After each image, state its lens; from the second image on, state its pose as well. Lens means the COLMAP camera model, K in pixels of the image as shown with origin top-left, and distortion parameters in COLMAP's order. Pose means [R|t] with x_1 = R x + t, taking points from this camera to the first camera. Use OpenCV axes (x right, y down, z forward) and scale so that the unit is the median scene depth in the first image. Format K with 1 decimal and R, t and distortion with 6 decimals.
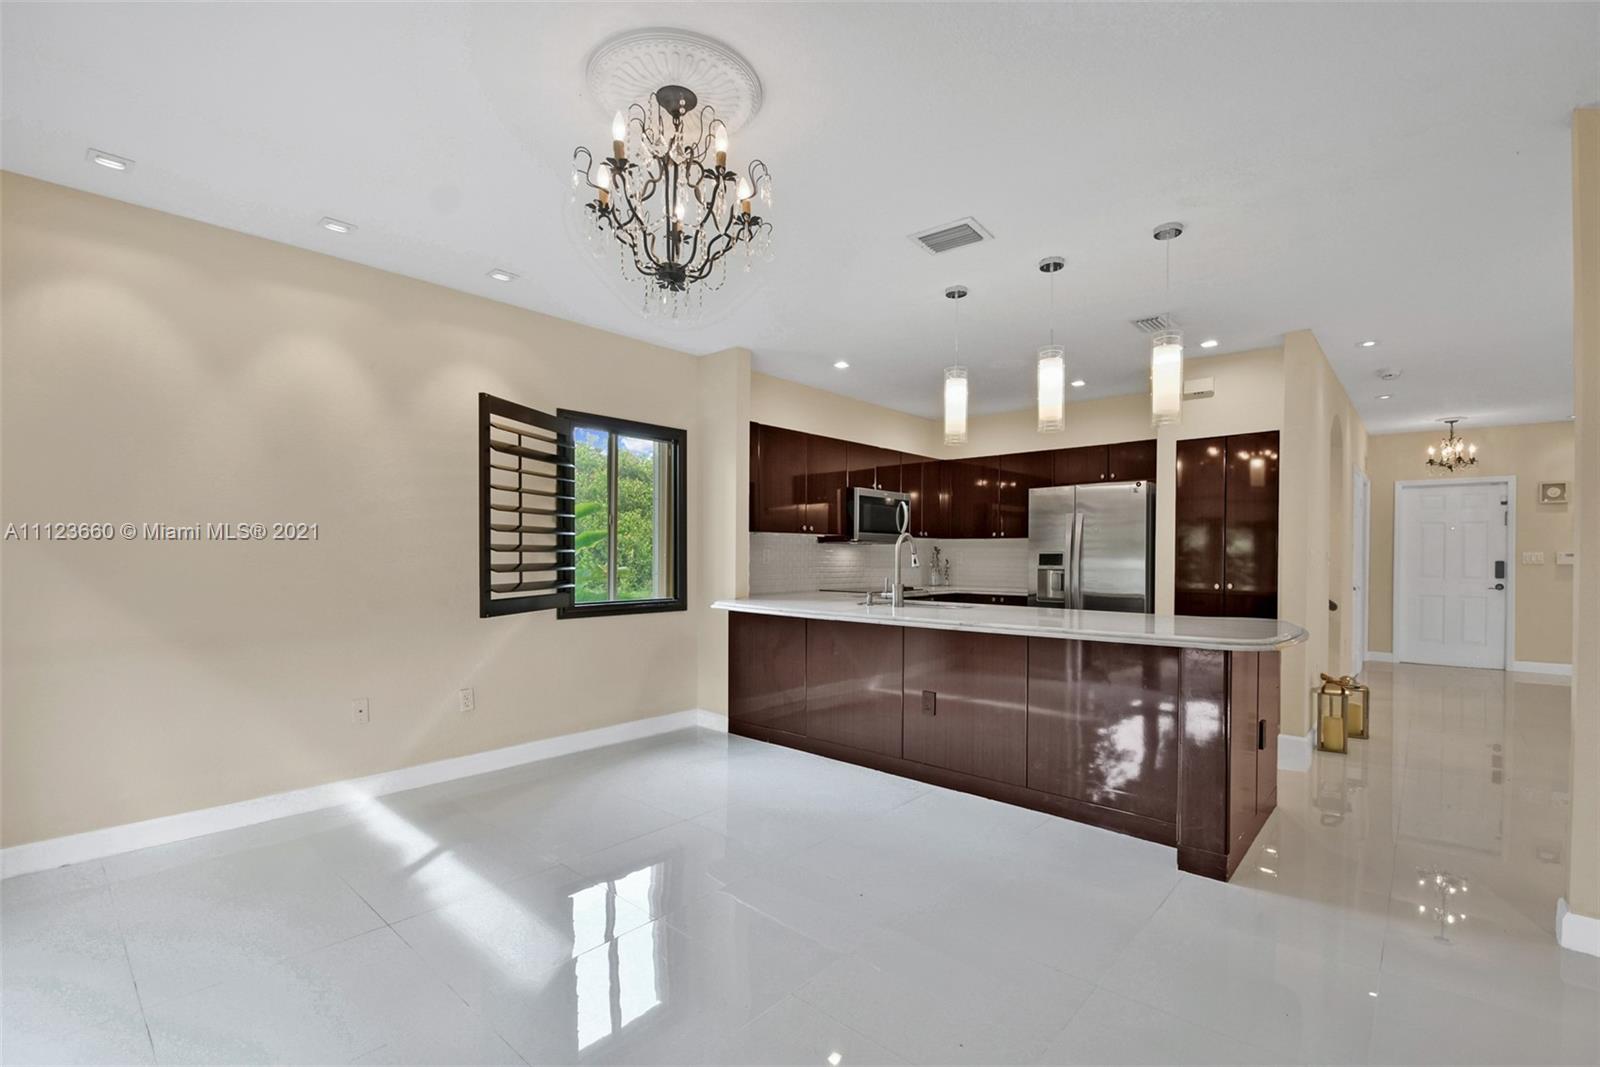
lens RADIAL K [[703.4, 0, 807.6], [0, 703.4, 558.8], [0, 0, 1]] dist [0.015820, -0.022676]
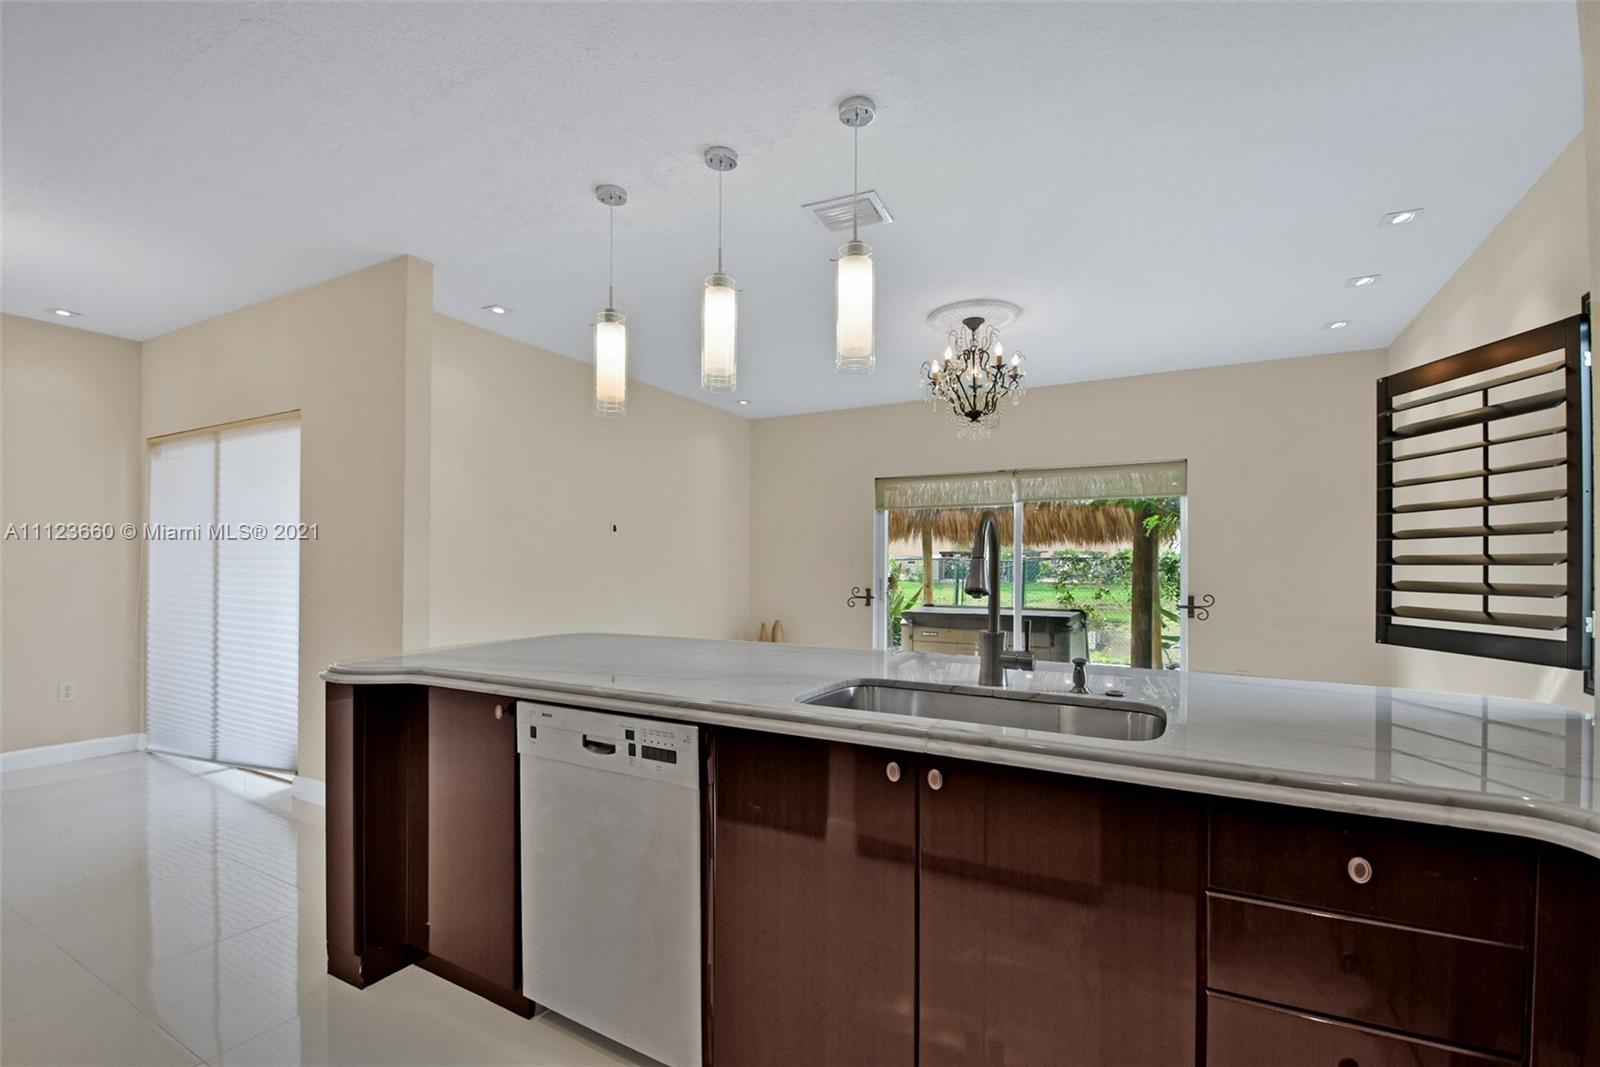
lens RADIAL K [[703.4, 0, 807.6], [0, 703.4, 558.8], [0, 0, 1]] dist [0.015820, -0.022676]
pose [[-0.974833, -0.012600, -0.222578, 0.249530], [-0.012868, 0.999917, -0.000247, -0.005345], [0.222563, 0.002623, -0.974915, 1.035219]]
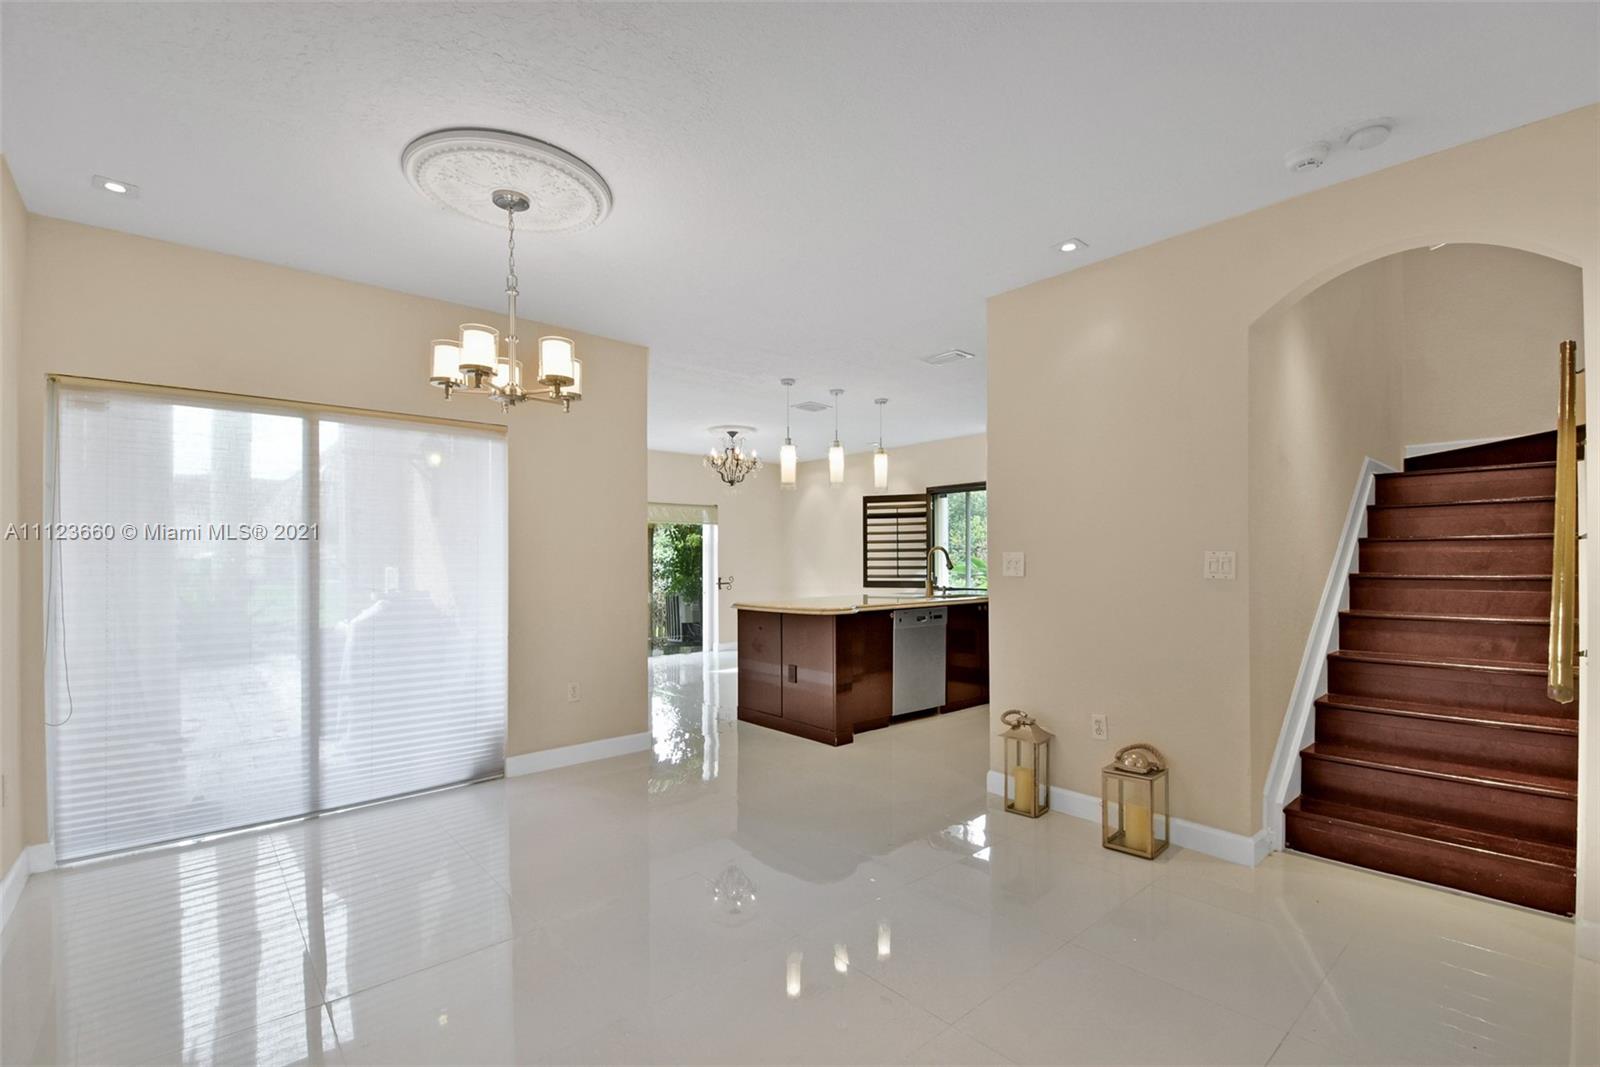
lens RADIAL K [[703.4, 0, 807.6], [0, 703.4, 558.8], [0, 0, 1]] dist [0.015820, -0.022676]
pose [[-0.122845, -0.008402, -0.992390, 1.240091], [-0.004421, 0.999959, -0.007918, 0.002264], [0.992416, 0.003414, -0.122877, 0.685630]]
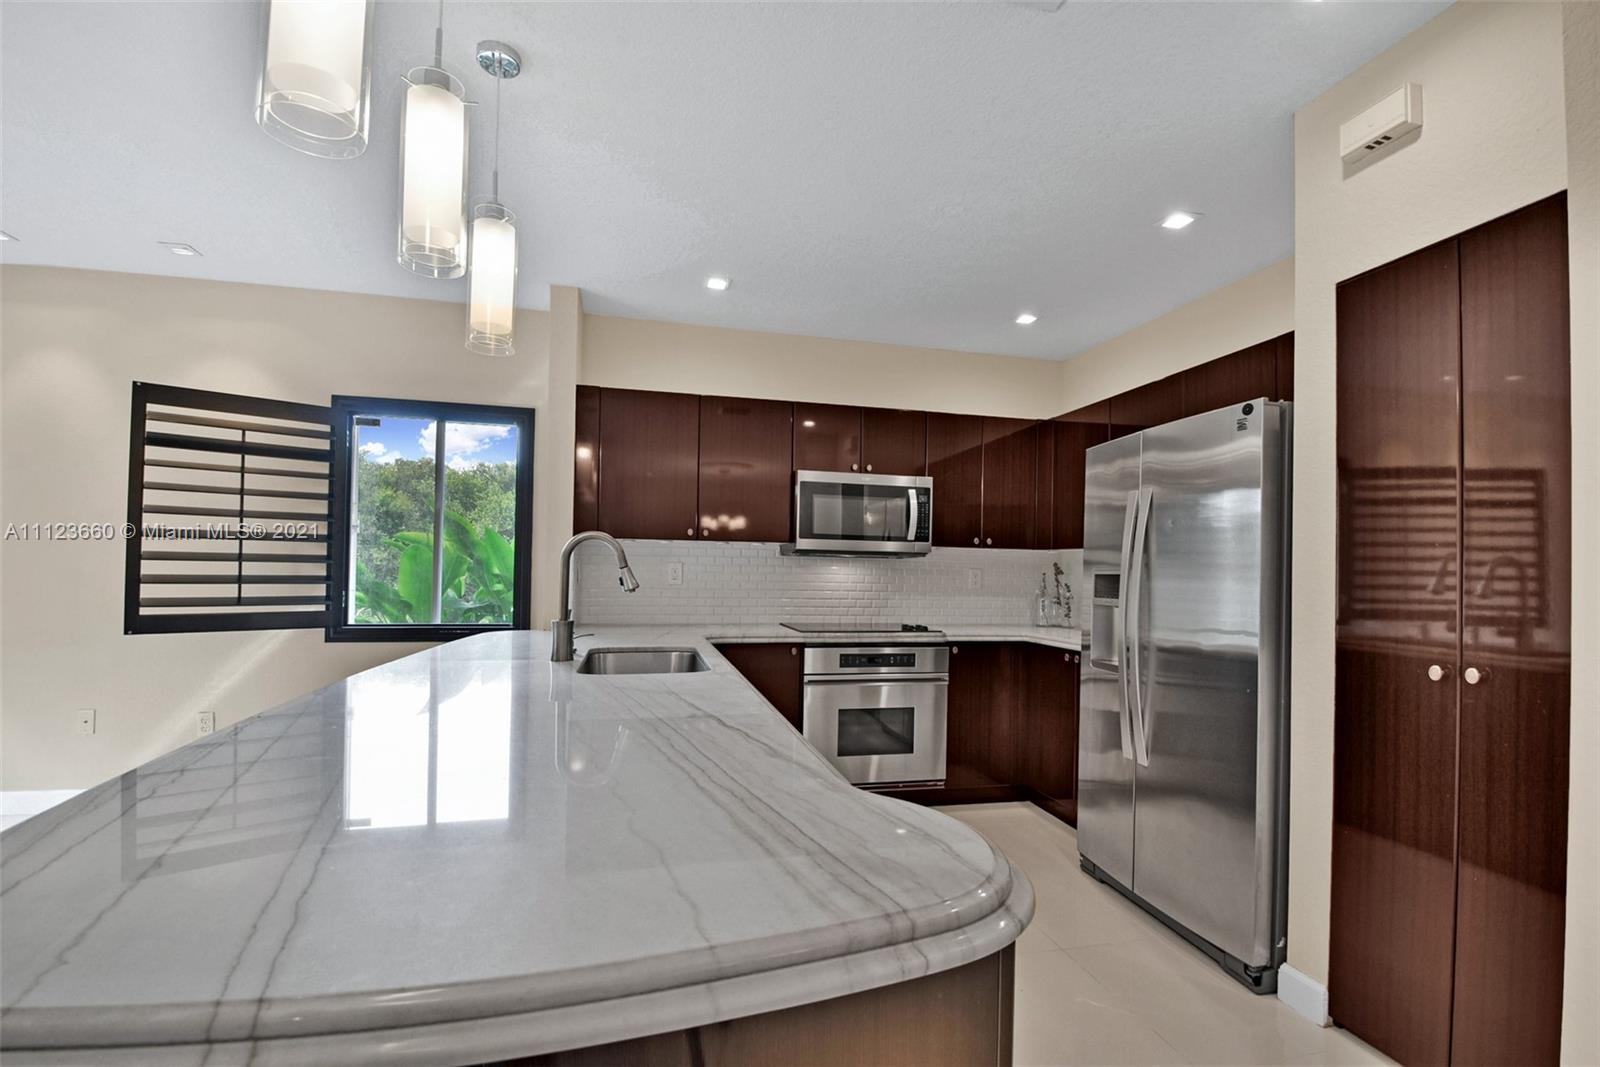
lens RADIAL K [[703.4, 0, 807.6], [0, 703.4, 558.8], [0, 0, 1]] dist [0.015820, -0.022676]
pose [[0.820536, -0.000608, -0.571595, 0.459787], [-0.016937, 0.999534, -0.025376, -0.002040], [0.571344, 0.030503, 0.820143, 0.475503]]
